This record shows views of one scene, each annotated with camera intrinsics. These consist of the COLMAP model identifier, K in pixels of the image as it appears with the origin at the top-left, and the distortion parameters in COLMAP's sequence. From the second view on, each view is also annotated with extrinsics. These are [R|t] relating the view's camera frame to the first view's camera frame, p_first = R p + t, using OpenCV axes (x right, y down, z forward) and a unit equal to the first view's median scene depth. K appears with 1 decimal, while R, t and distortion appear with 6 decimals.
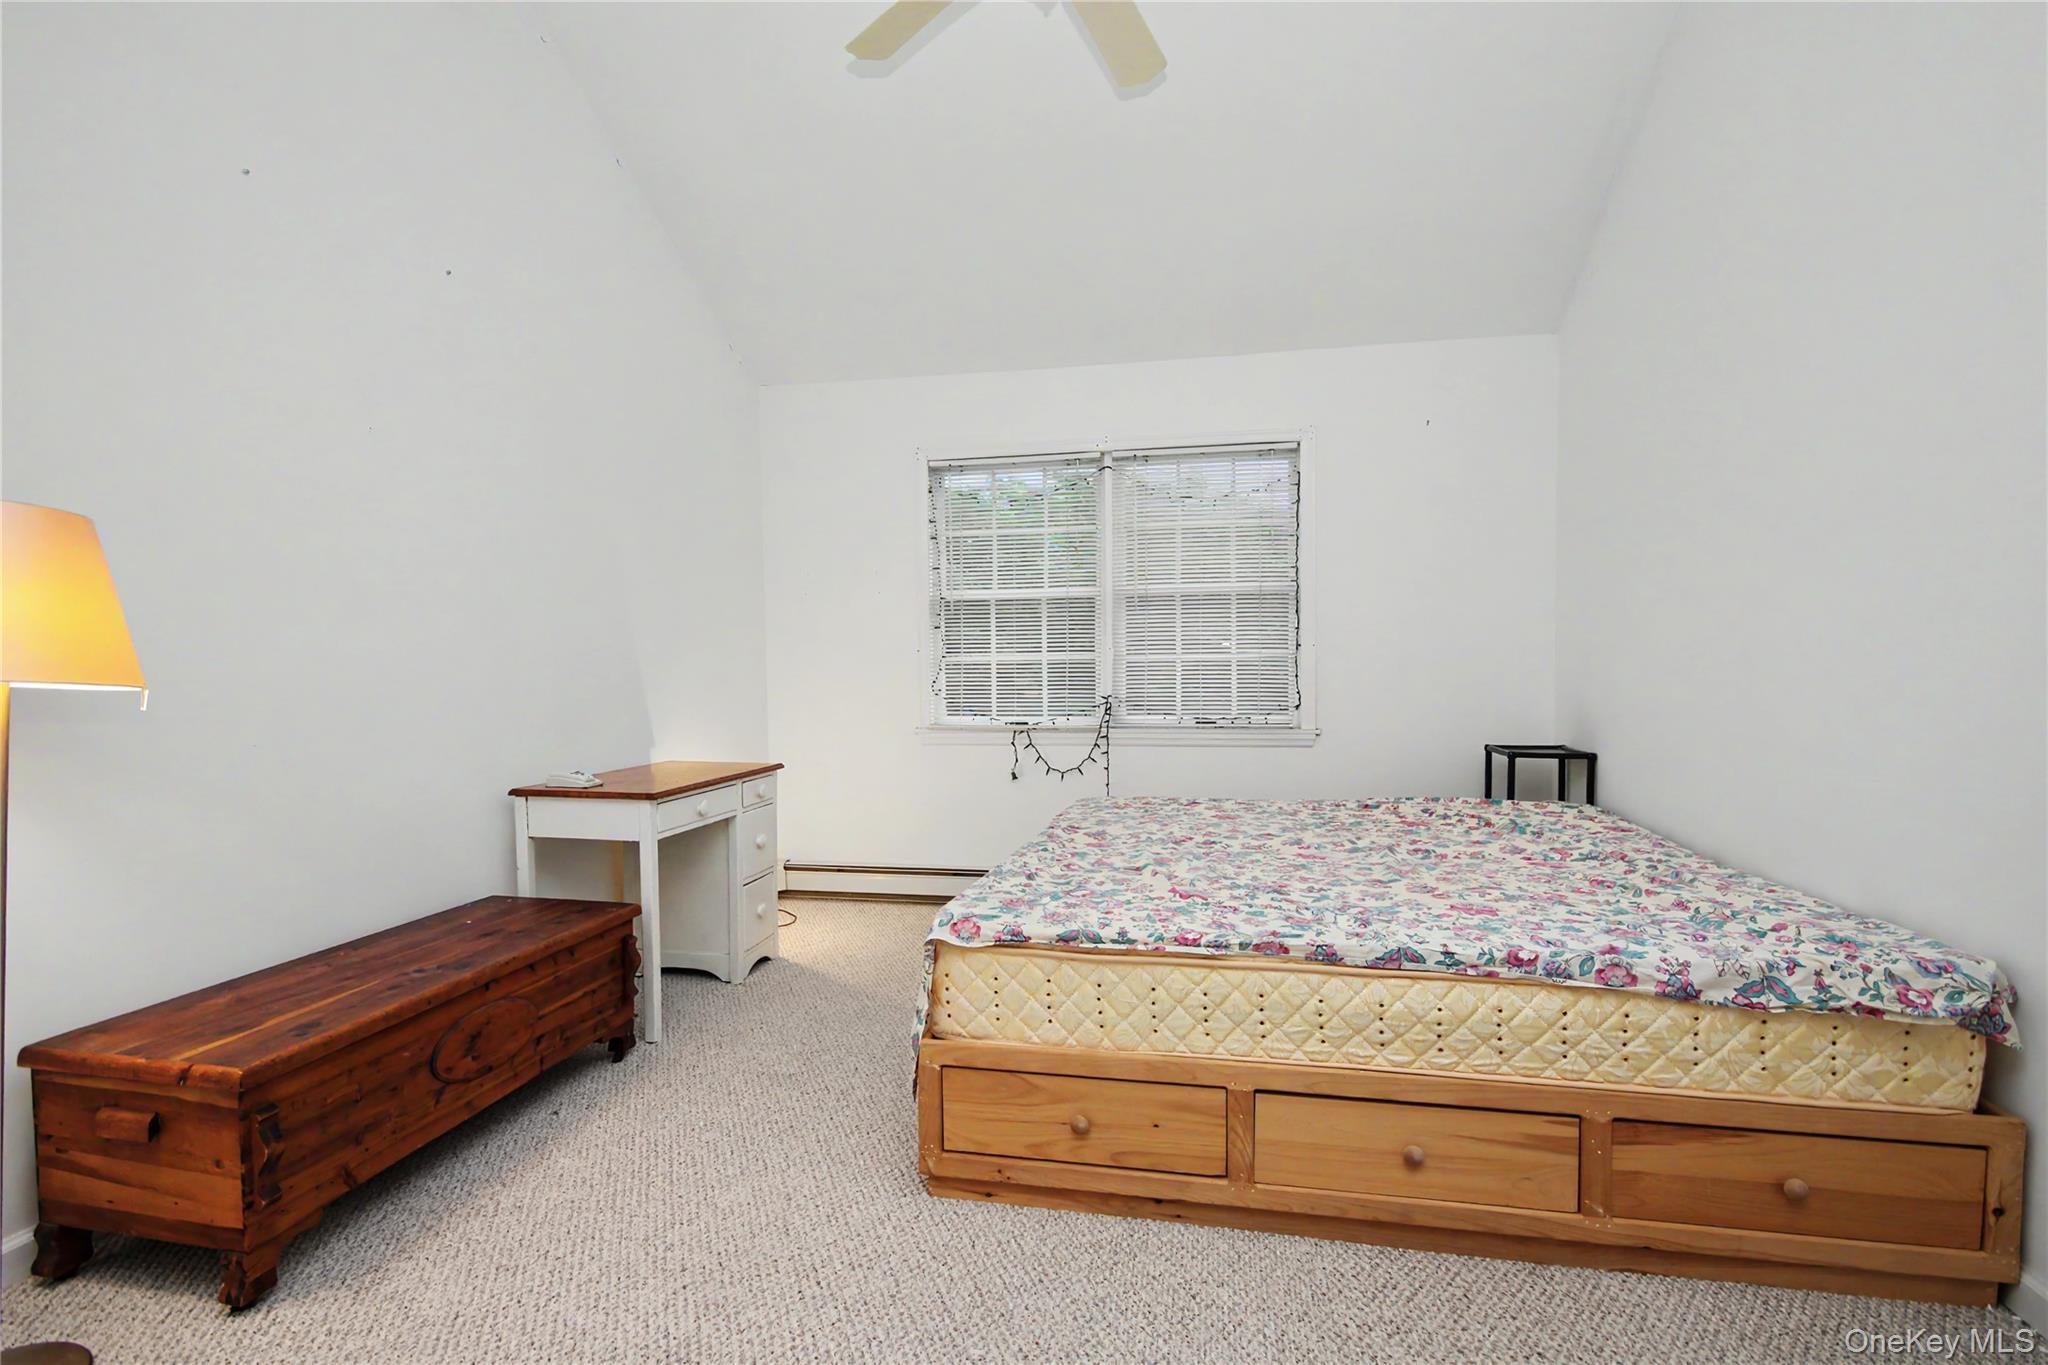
lens RADIAL K [[969.1, 0, 1024.0], [0, 969.1, 682.5], [0, 0, 1]] dist [0.000800, -0.000516]
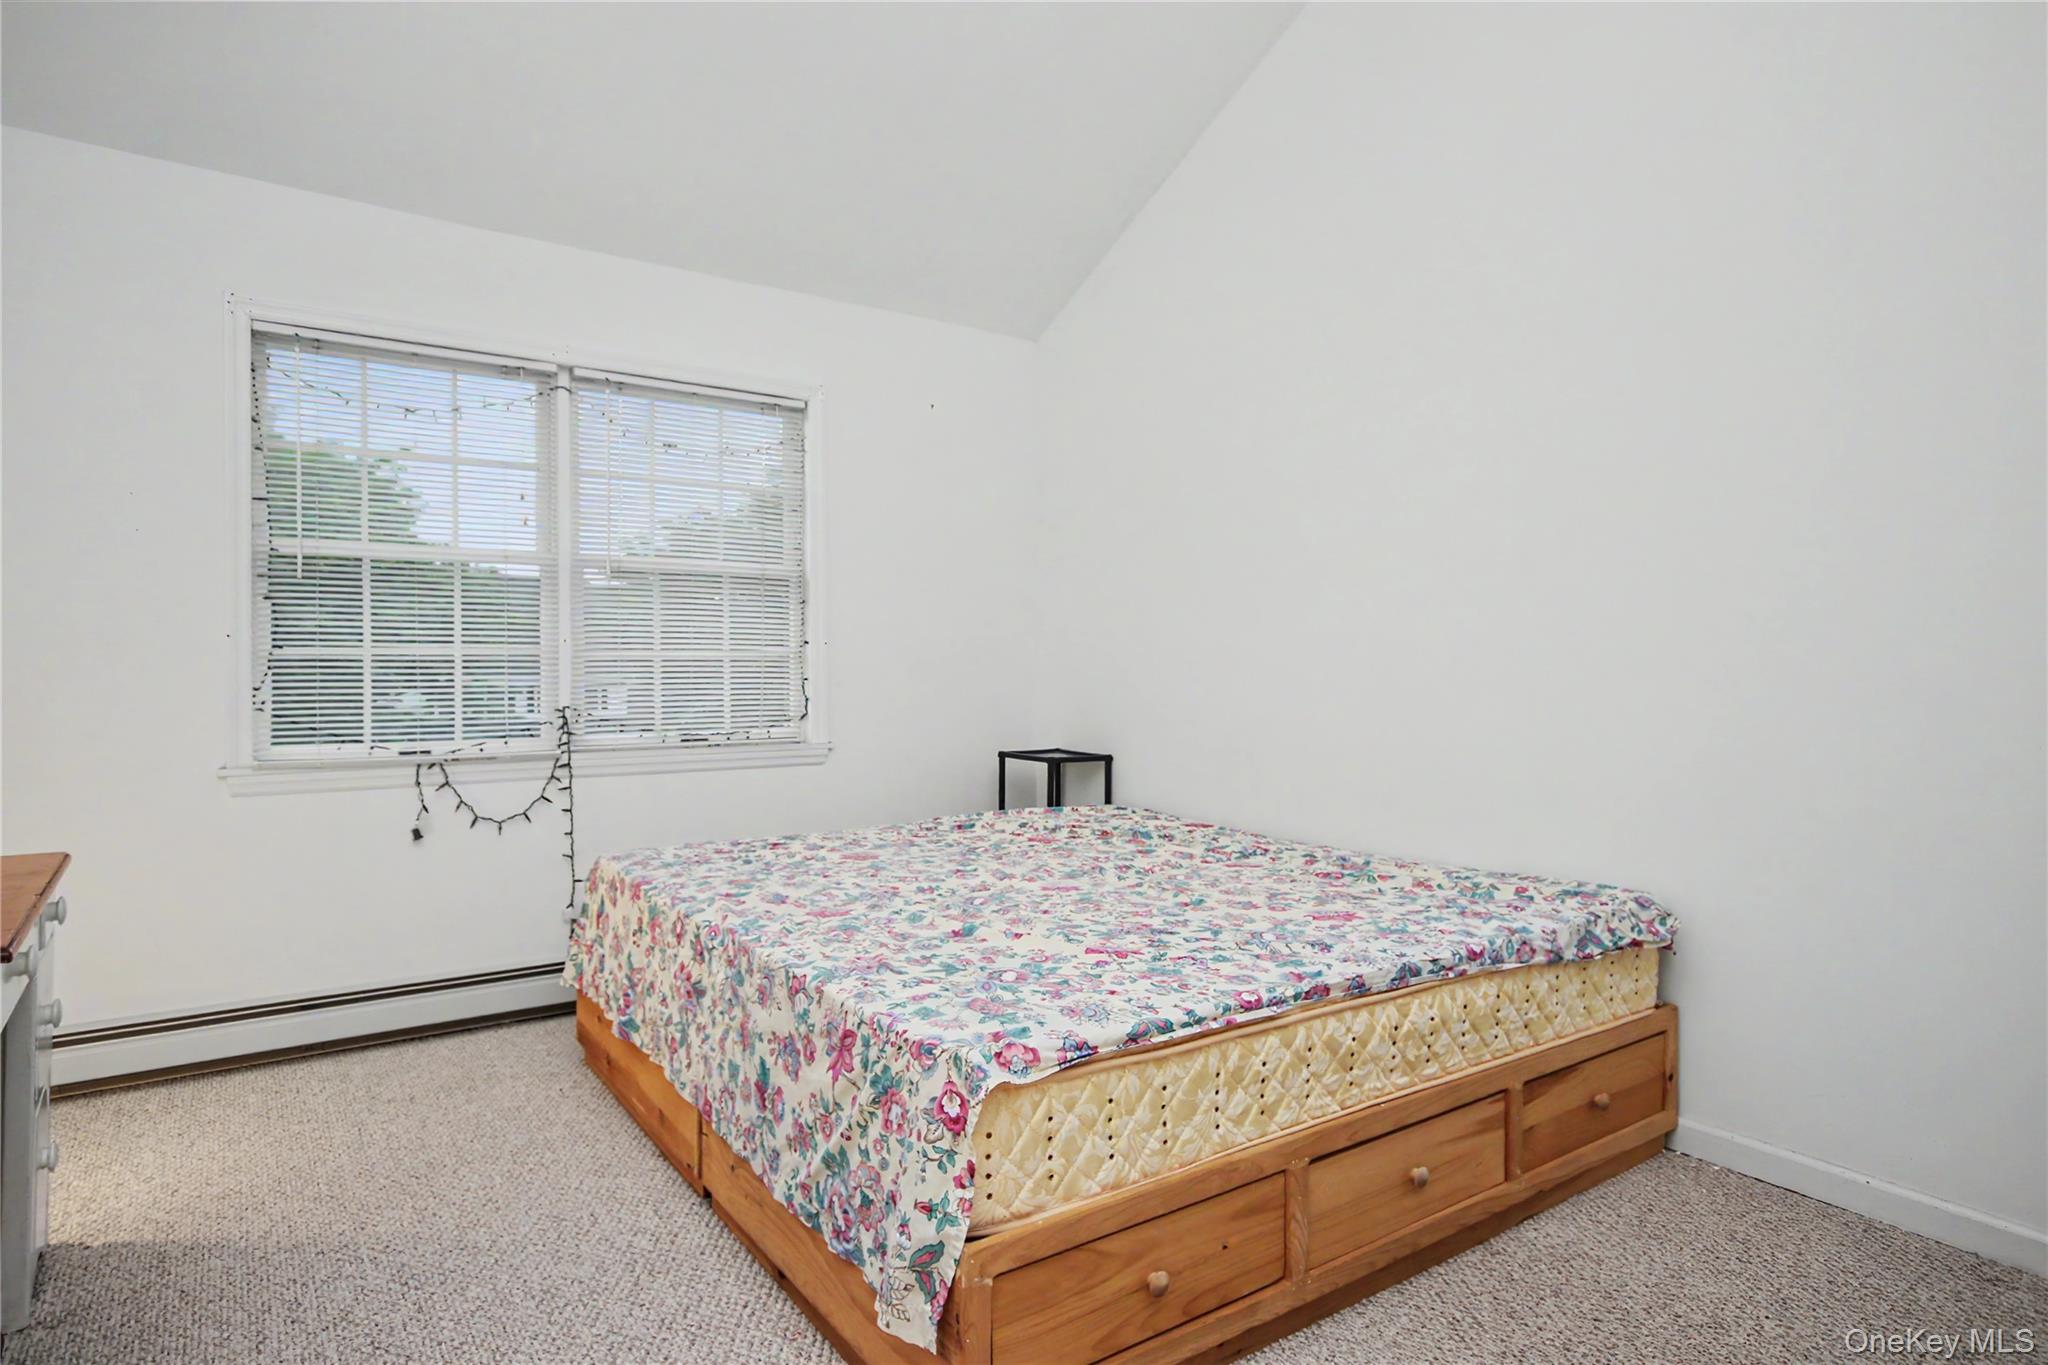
lens RADIAL K [[1116.7, 0, 1020.7], [0, 1116.7, 639.0], [0, 0, 1]] dist [0.002600, -0.000020]
pose [[0.696291, 0.025604, 0.717303, -0.625295], [0.003223, 0.999242, -0.038796, -0.008247], [-0.717752, 0.029325, 0.695681, 0.443041]]
